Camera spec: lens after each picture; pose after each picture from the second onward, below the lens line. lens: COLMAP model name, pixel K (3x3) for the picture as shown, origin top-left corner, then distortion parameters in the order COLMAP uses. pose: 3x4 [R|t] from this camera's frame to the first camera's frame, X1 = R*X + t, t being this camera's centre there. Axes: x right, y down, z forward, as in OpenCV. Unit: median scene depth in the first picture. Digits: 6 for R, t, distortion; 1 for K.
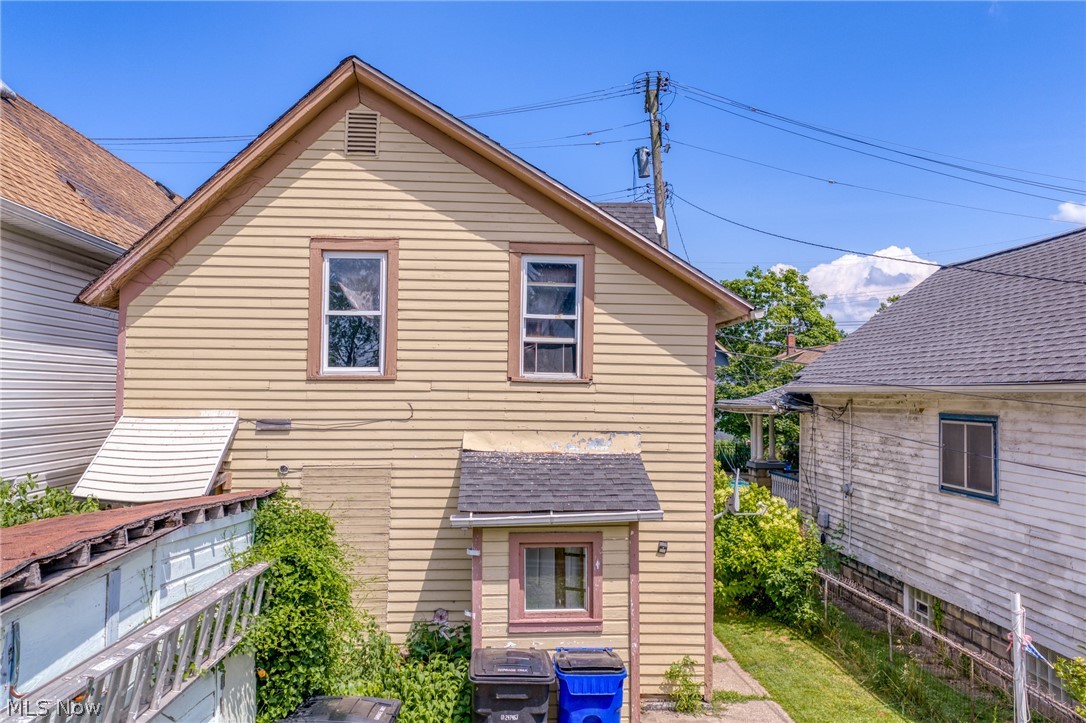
lens RADIAL K [[890.4, 0, 543.0], [0, 890.4, 361.5], [0, 0, 1]] dist [0.035300, 0.001051]
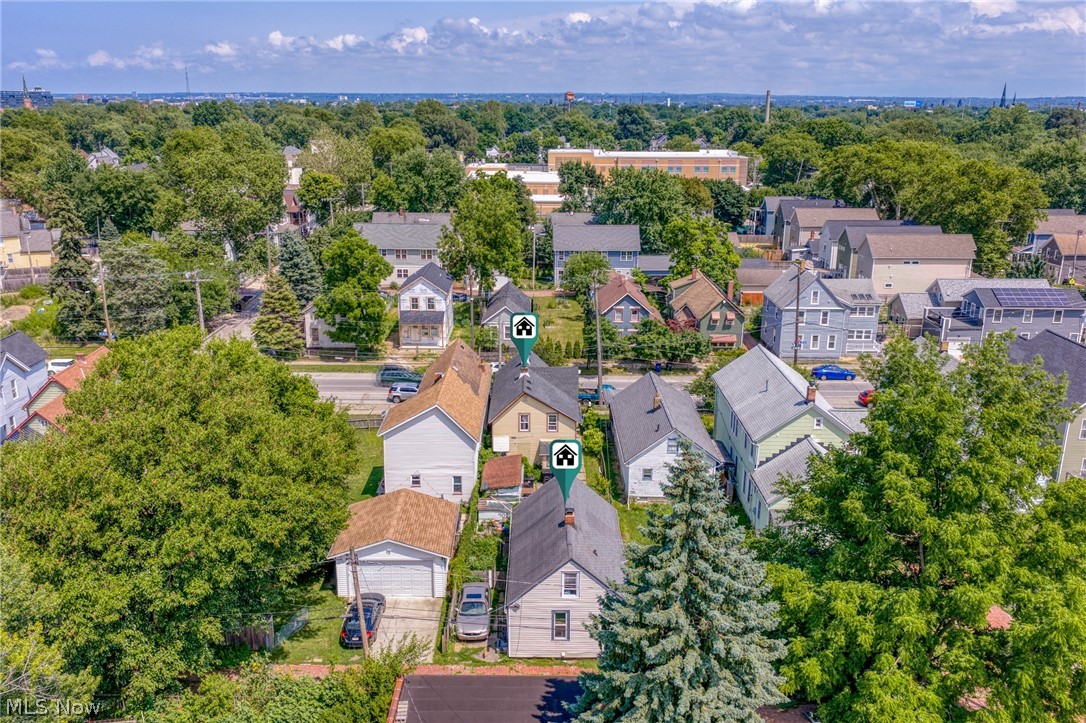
lens RADIAL K [[890.4, 0, 543.0], [0, 890.4, 361.5], [0, 0, 1]] dist [0.035300, 0.001051]
pose [[0.998754, 0.006807, -0.049447, 0.279361], [0.009358, 0.947554, 0.319457, -2.757025], [0.049029, -0.319522, 0.946310, -5.498618]]
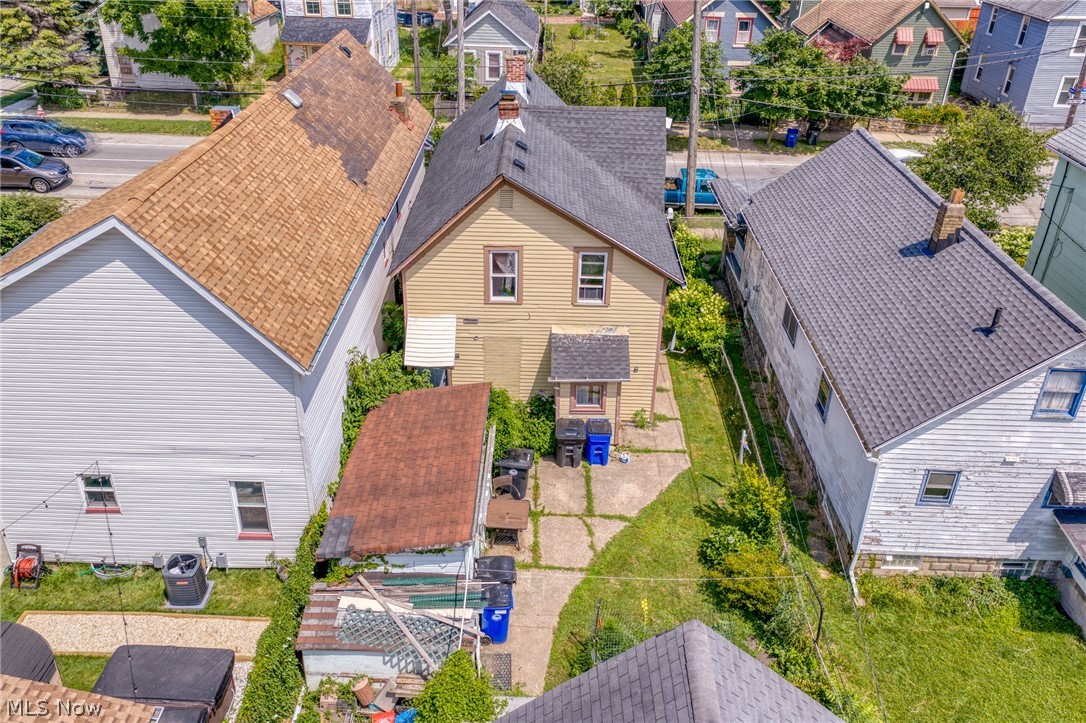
lens RADIAL K [[890.4, 0, 543.0], [0, 890.4, 361.5], [0, 0, 1]] dist [0.035300, 0.001051]
pose [[0.997655, 0.039775, -0.055703, 0.019519], [-0.004689, 0.851625, 0.524130, -1.039673], [0.068286, -0.522640, 0.849814, -1.001812]]
